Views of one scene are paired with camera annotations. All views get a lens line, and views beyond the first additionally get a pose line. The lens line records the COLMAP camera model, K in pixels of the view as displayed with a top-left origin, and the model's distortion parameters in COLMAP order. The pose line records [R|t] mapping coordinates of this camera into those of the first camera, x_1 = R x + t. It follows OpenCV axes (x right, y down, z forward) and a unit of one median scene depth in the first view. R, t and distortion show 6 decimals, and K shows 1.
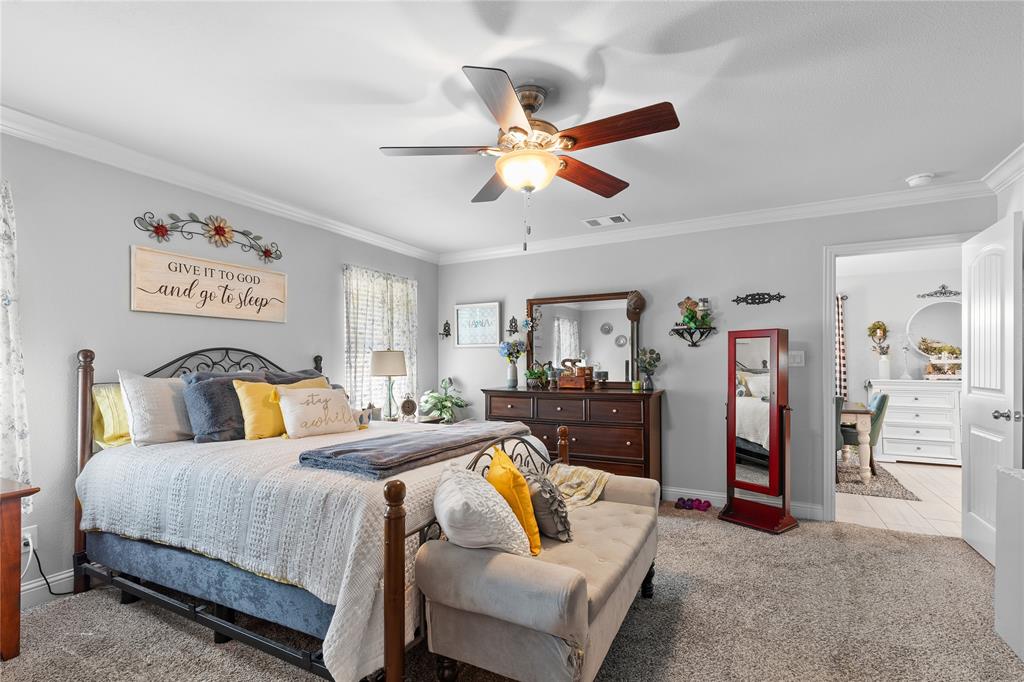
lens RADIAL K [[471.6, 0, 509.2], [0, 471.6, 361.6], [0, 0, 1]] dist [0.012947, 0.000209]
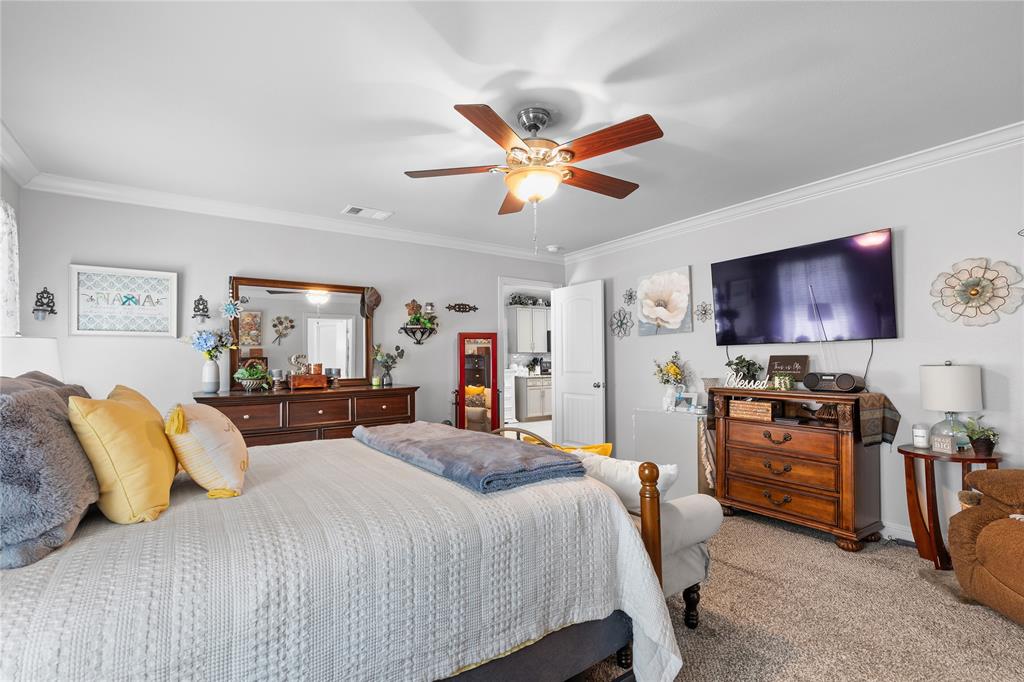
lens RADIAL K [[471.6, 0, 511.4], [0, 471.6, 347.2], [0, 0, 1]] dist [0.012947, 0.000209]
pose [[0.454187, 0.020907, 0.890661, -0.502207], [0.003464, 0.999676, -0.025232, 0.004365], [-0.890899, 0.014546, 0.453968, 0.287760]]
